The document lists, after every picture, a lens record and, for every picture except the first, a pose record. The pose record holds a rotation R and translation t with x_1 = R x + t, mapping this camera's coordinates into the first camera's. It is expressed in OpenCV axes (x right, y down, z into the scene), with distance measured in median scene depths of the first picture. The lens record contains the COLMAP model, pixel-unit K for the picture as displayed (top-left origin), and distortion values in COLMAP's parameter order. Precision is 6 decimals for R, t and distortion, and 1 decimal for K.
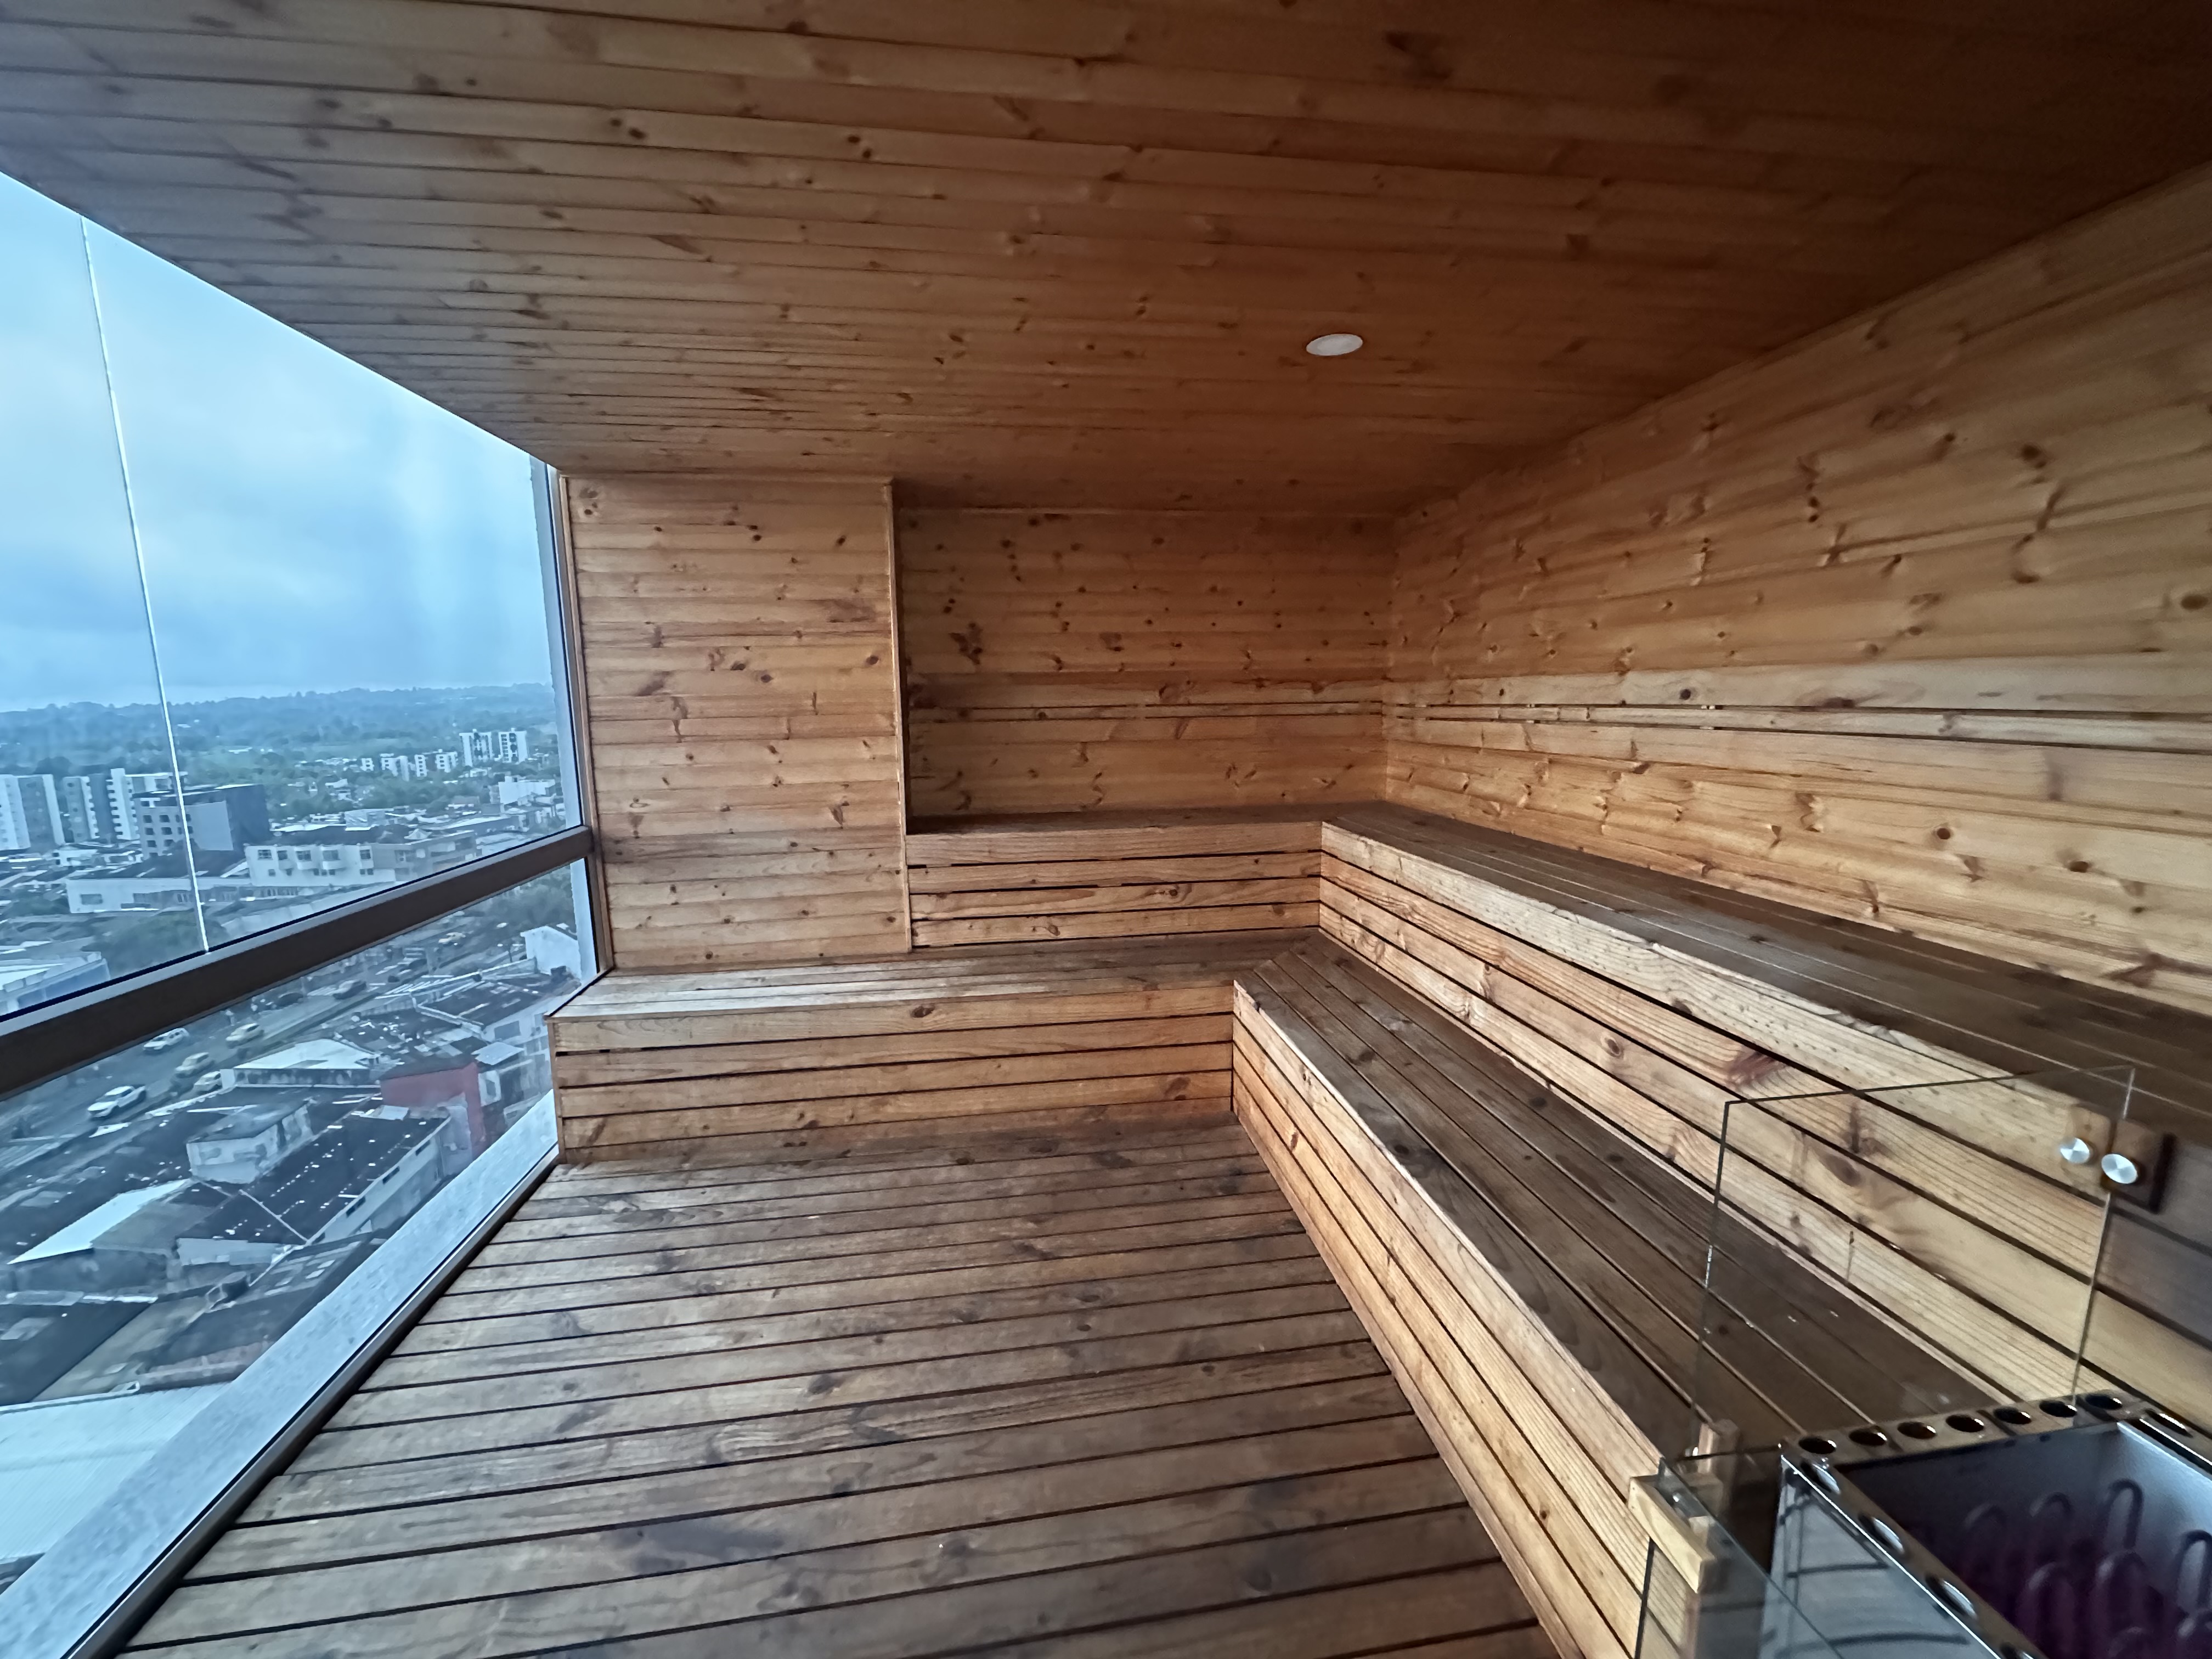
lens RADIAL K [[885.0, 0, 1106.0], [0, 885.0, 829.5], [0, 0, 1]] dist [-0.001382, 0.000353]
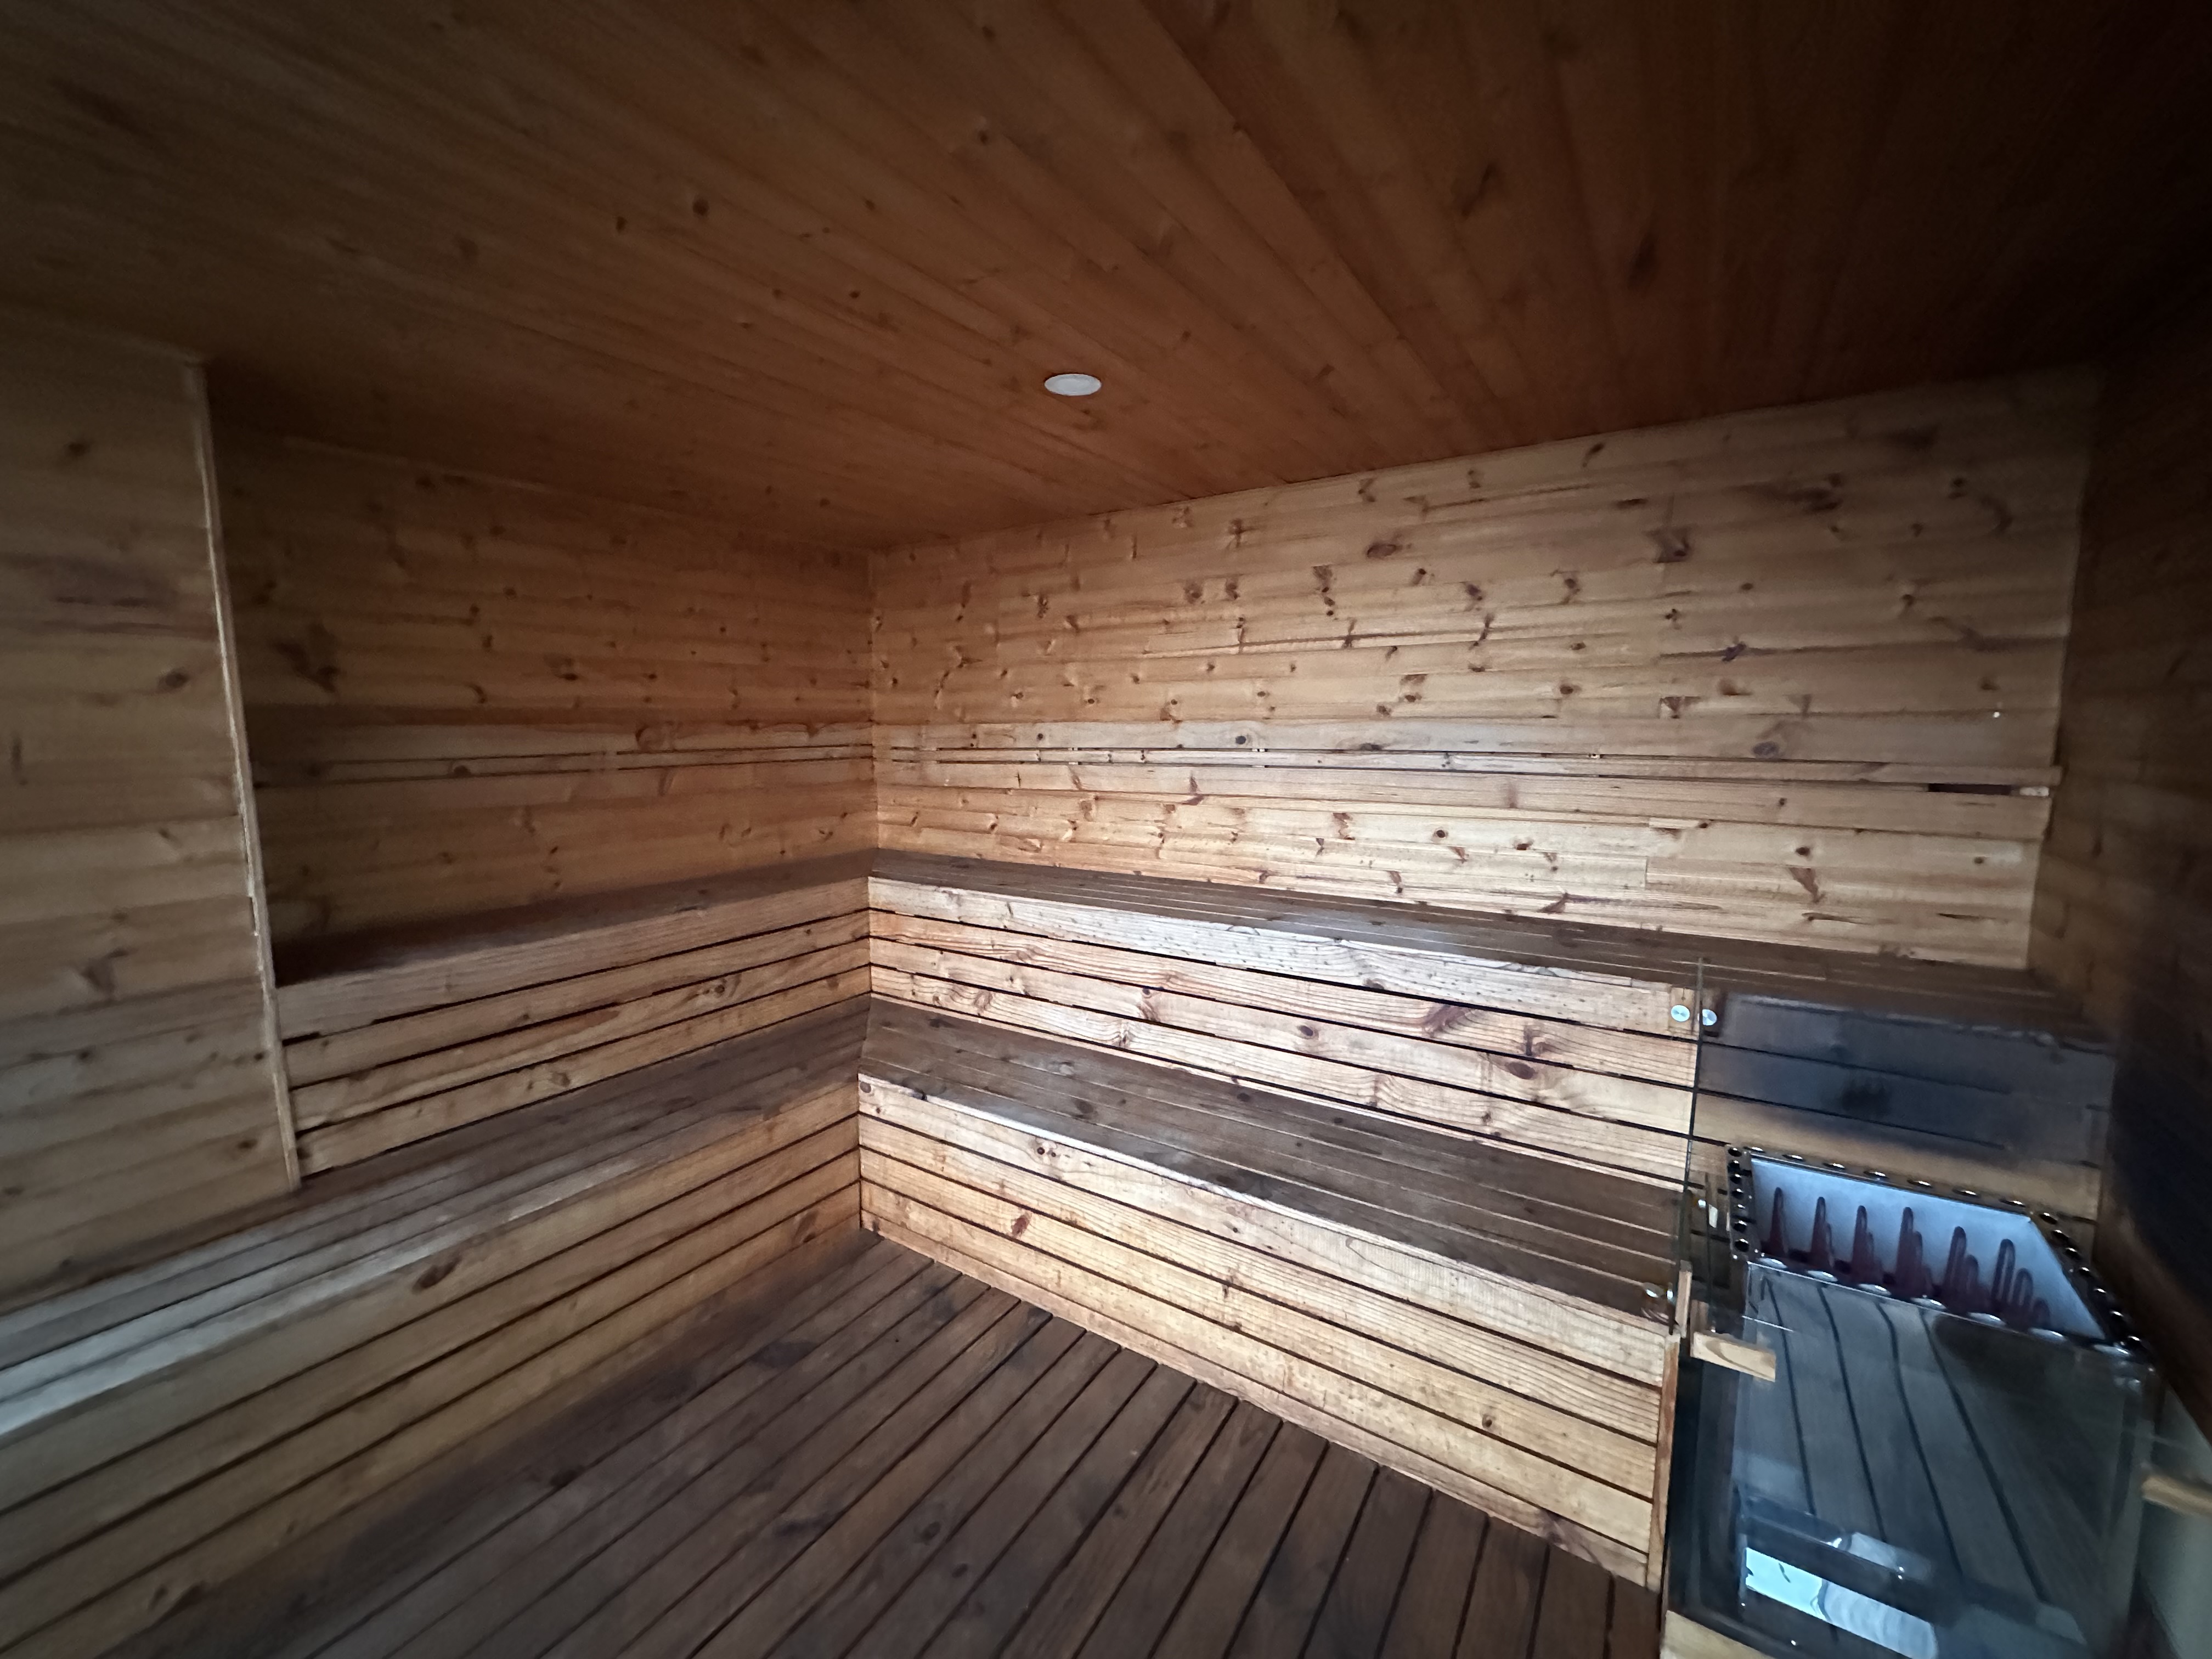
lens RADIAL K [[885.0, 0, 1106.0], [0, 885.0, 829.5], [0, 0, 1]] dist [-0.001382, 0.000353]
pose [[0.663919, -0.080805, 0.743426, -0.318342], [0.110719, 0.993810, 0.009141, -0.045992], [-0.739563, 0.076242, 0.668756, 0.242013]]
